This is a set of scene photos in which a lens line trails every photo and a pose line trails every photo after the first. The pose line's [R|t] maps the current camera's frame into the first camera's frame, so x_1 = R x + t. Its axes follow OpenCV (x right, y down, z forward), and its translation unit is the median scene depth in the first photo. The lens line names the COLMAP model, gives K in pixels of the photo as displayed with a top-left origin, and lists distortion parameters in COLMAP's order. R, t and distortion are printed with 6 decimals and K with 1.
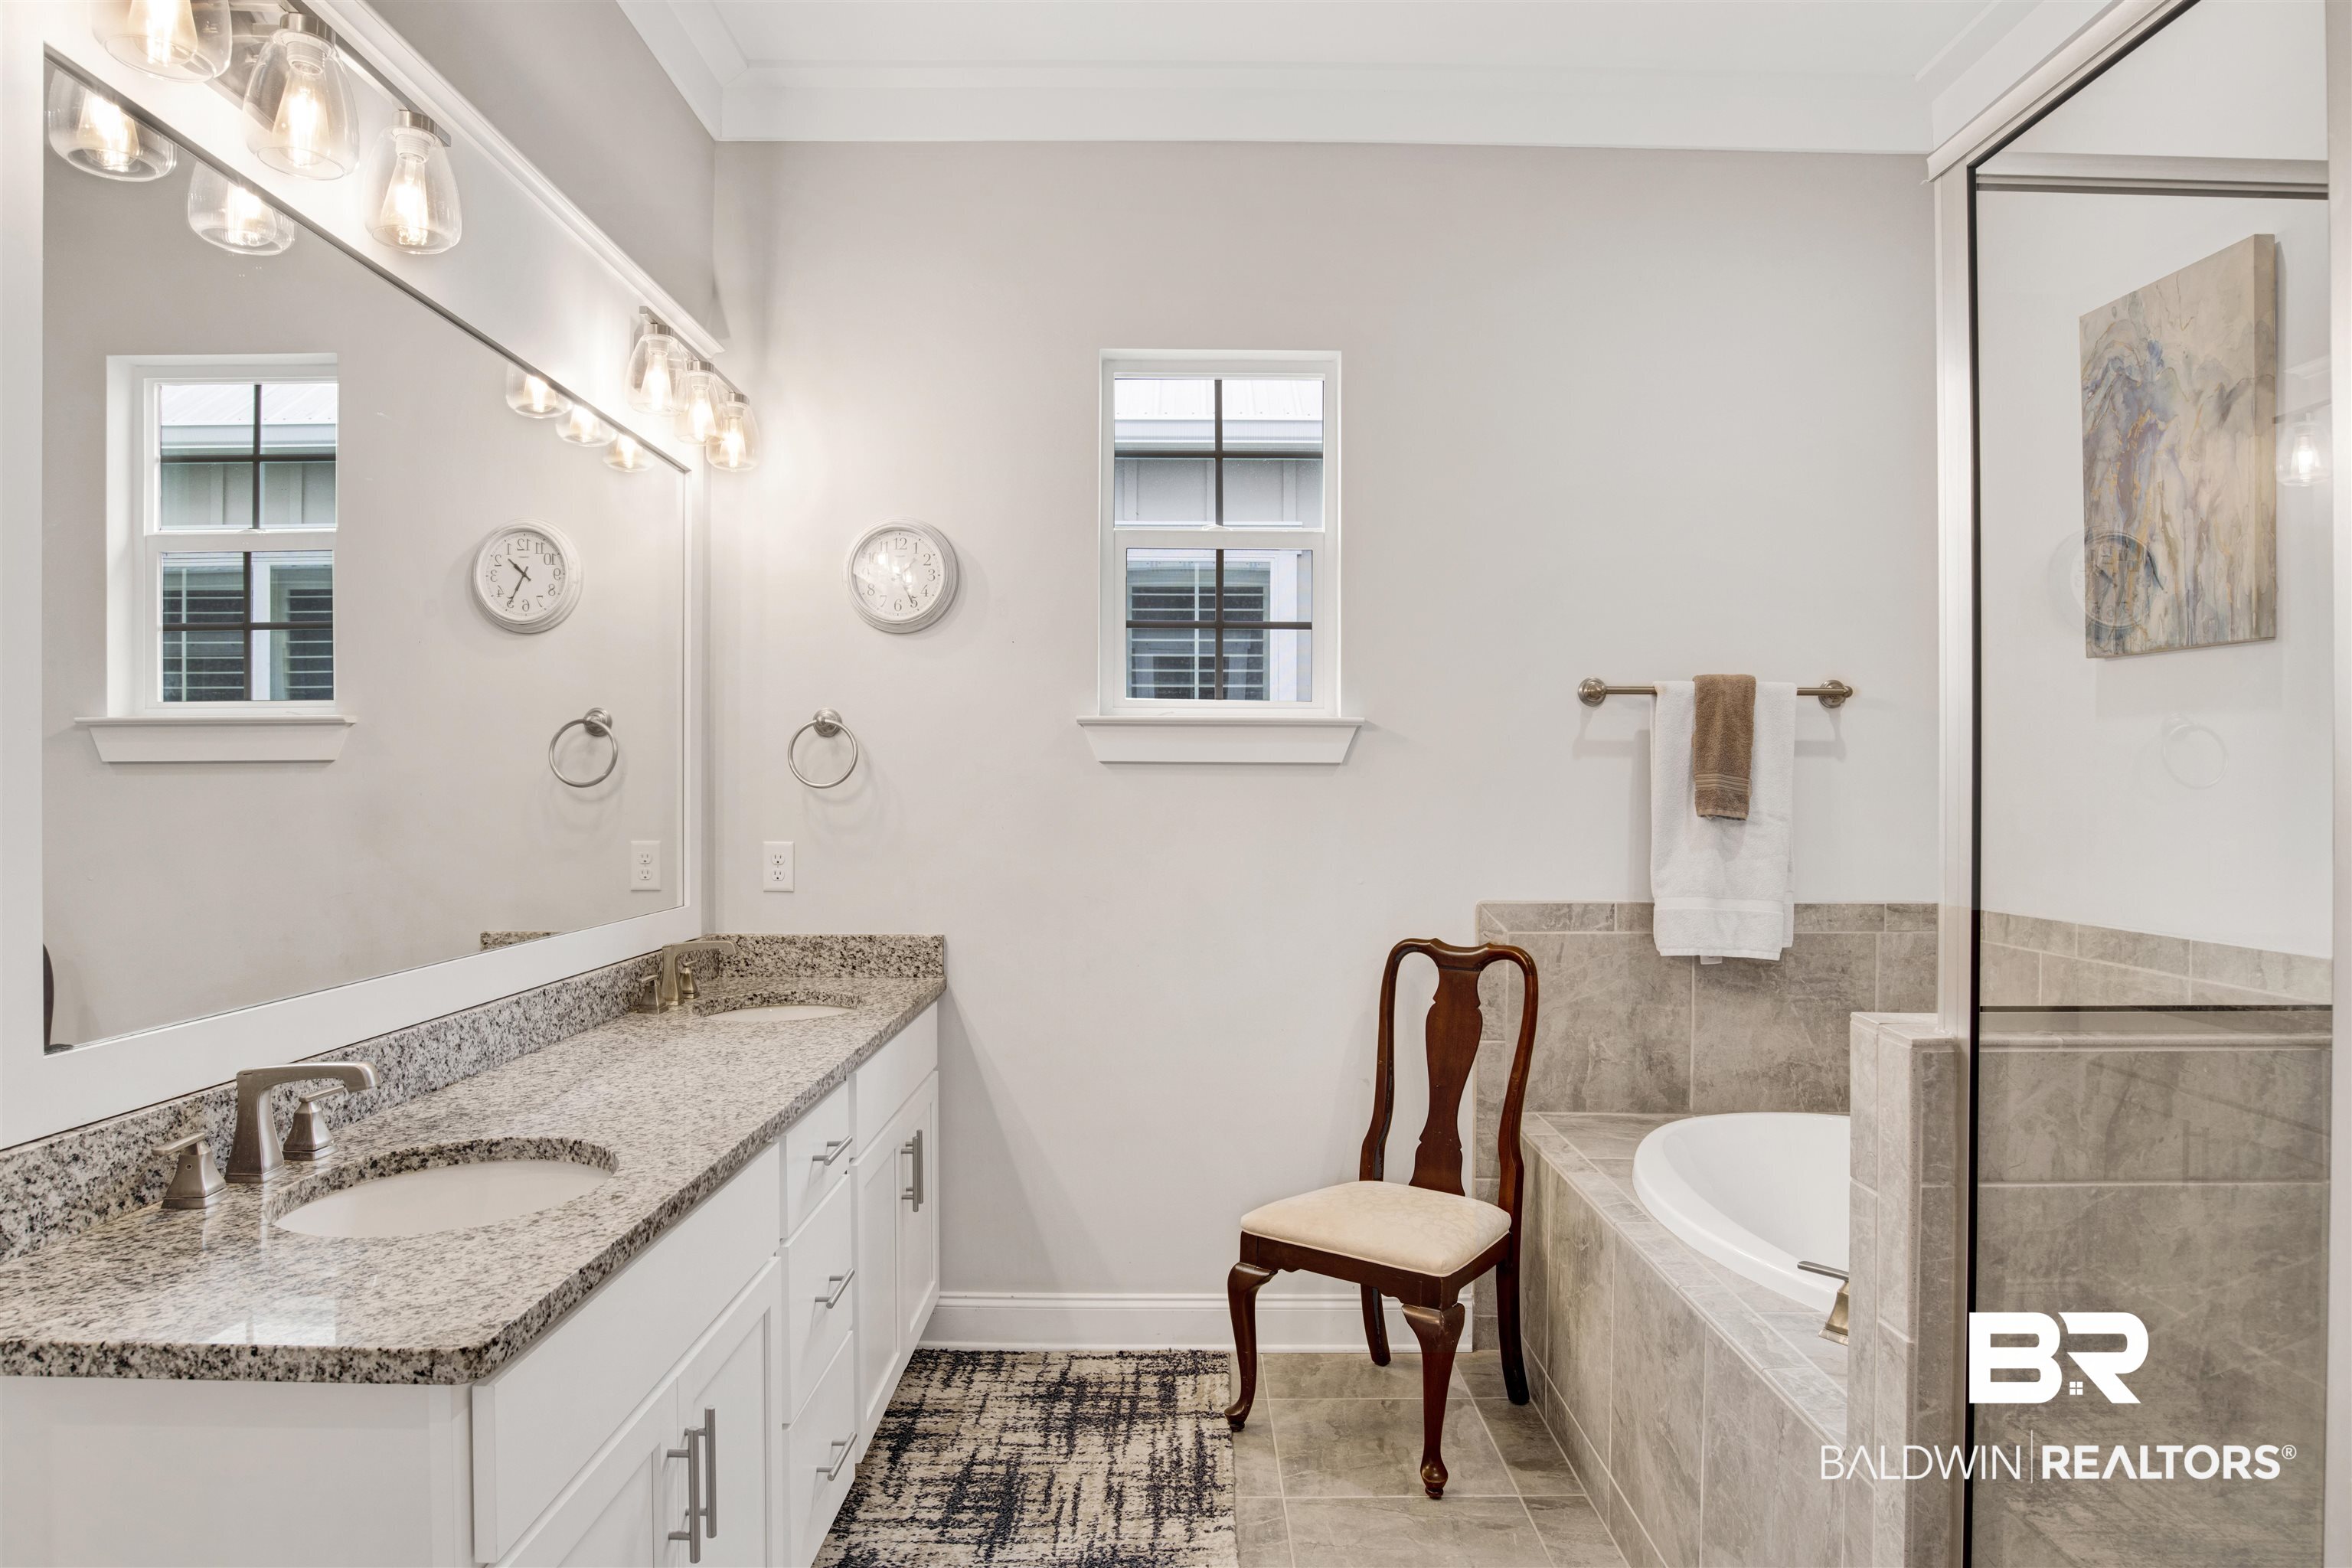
lens RADIAL K [[1472.1, 0, 1247.9], [0, 1472.1, 792.1], [0, 0, 1]] dist [-0.091220, 0.057429]
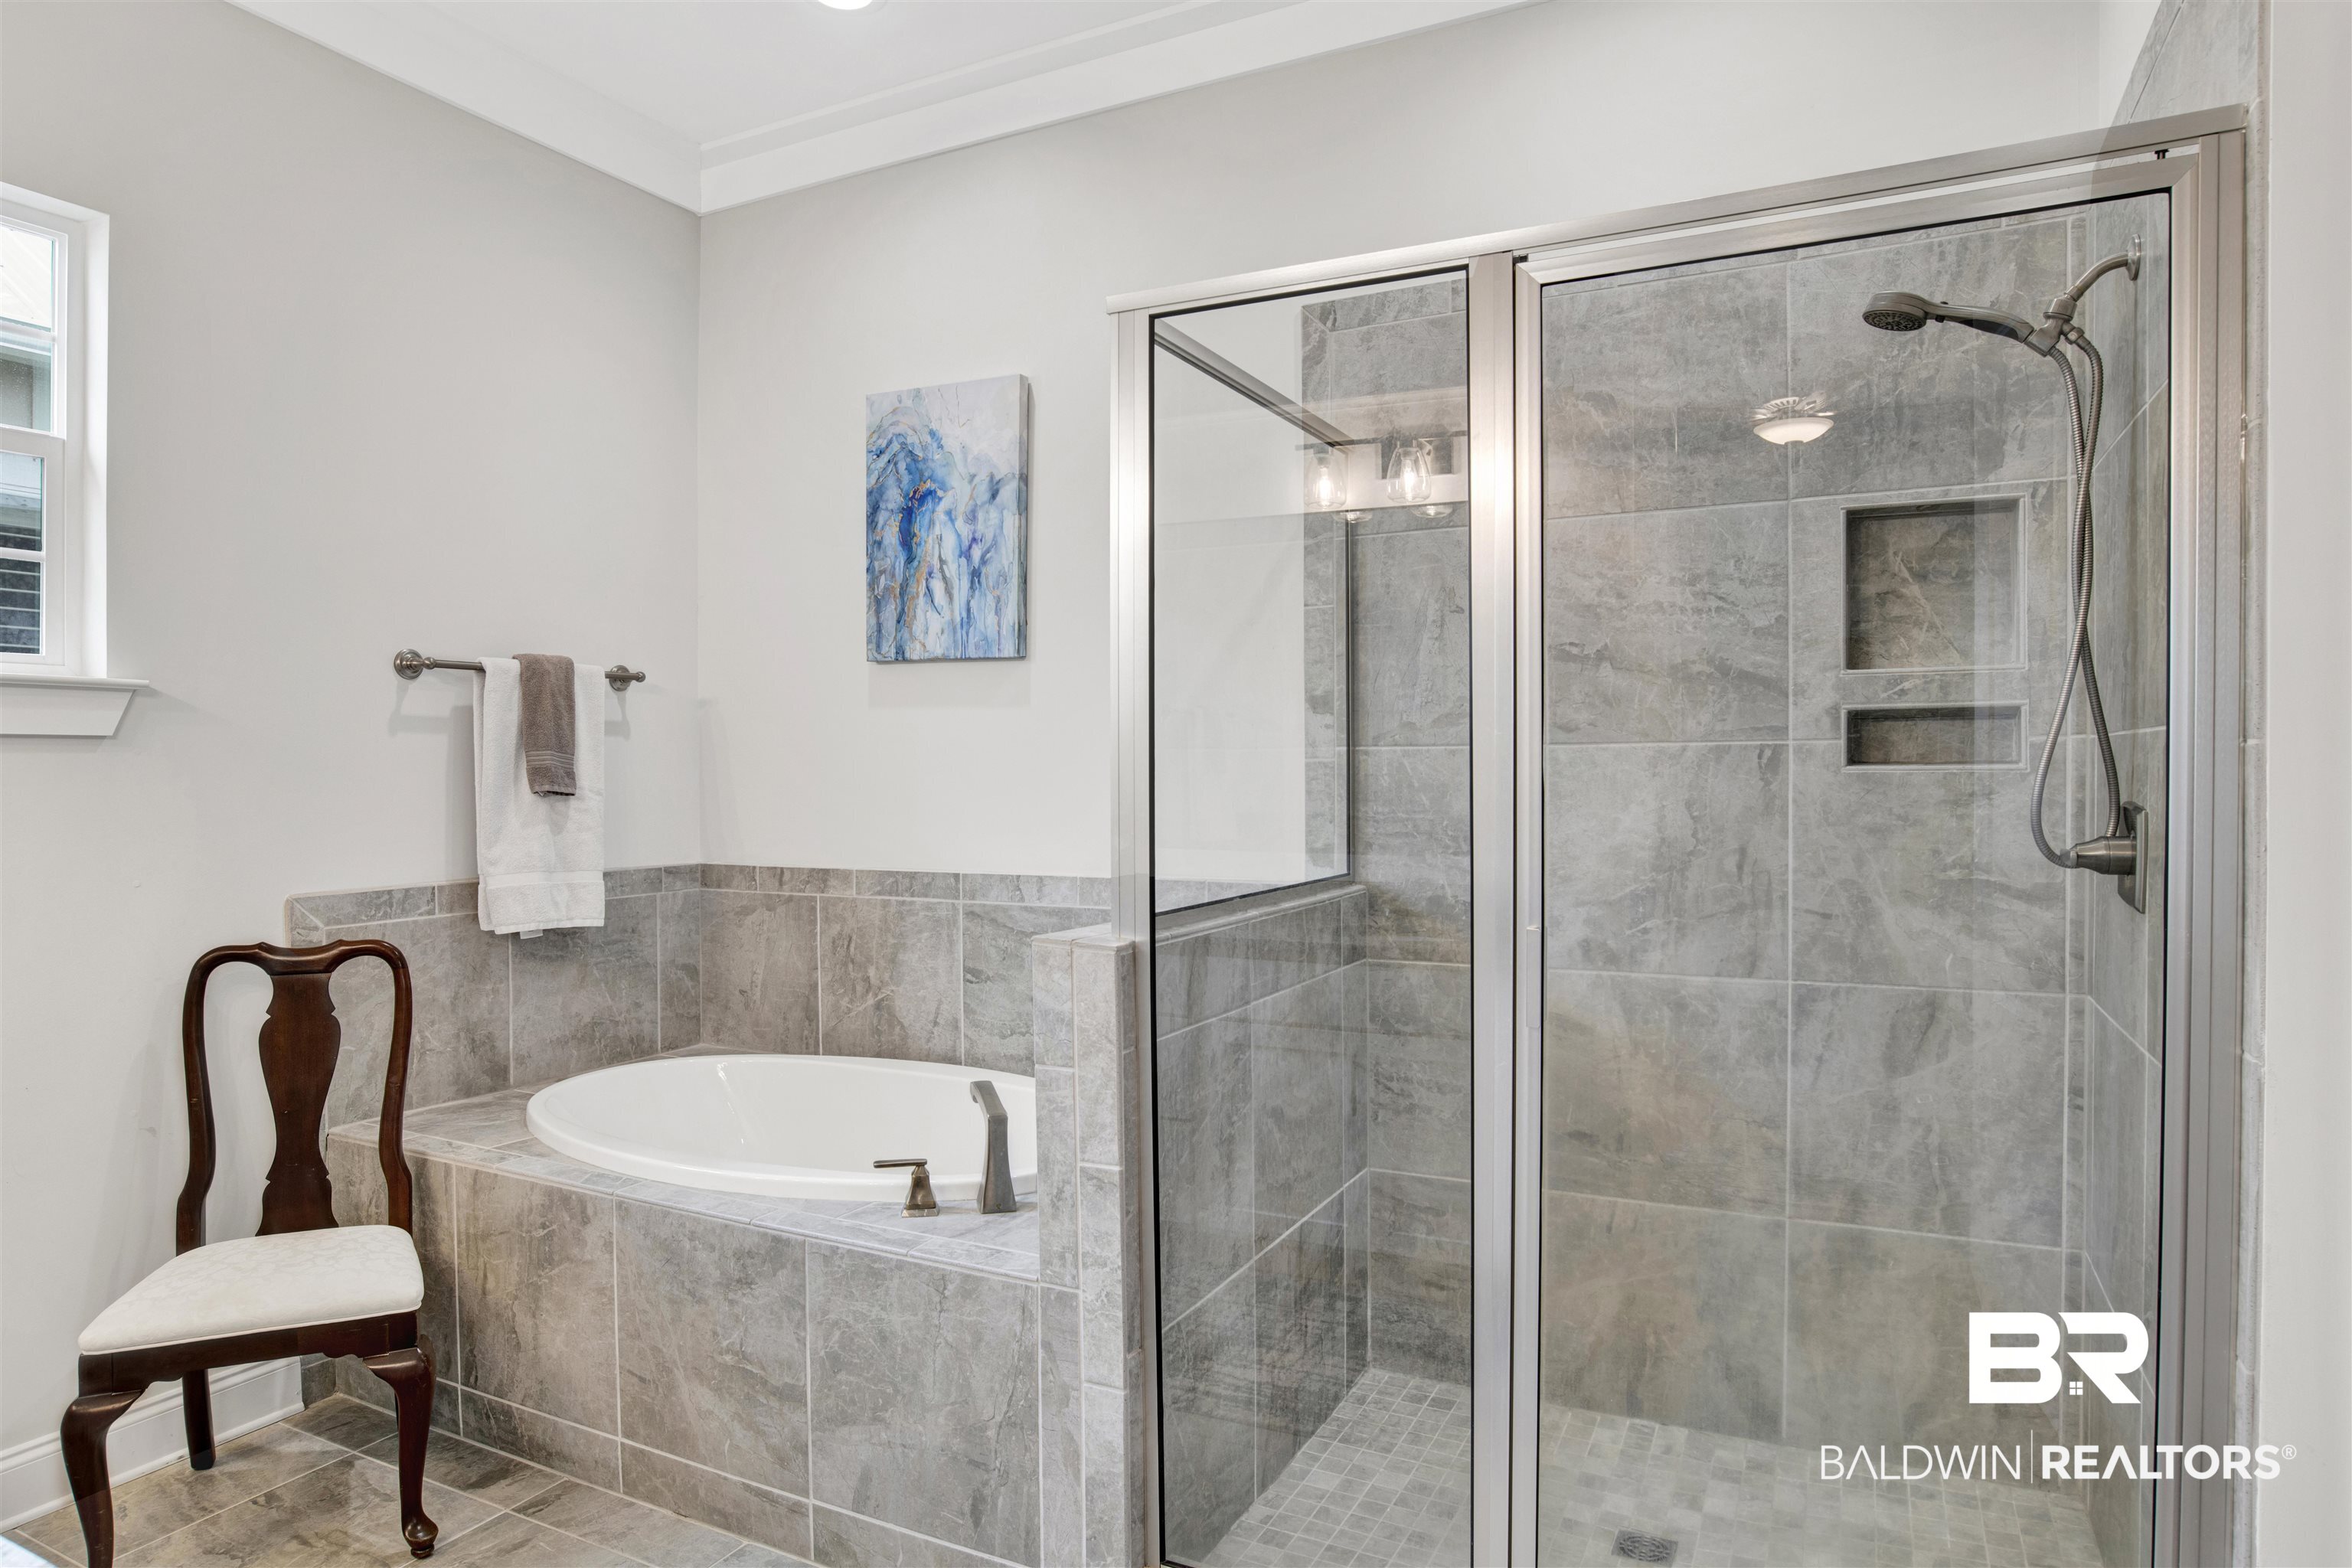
lens RADIAL K [[1319.3, 0, 1176.0], [0, 1319.3, 784.0], [0, 0, 1]] dist [-0.059541, 0.000992]
pose [[0.459201, -0.015938, 0.888189, -0.309523], [0.009753, 0.999869, 0.012900, 0.003303], [-0.888279, 0.002739, 0.459296, 0.199198]]
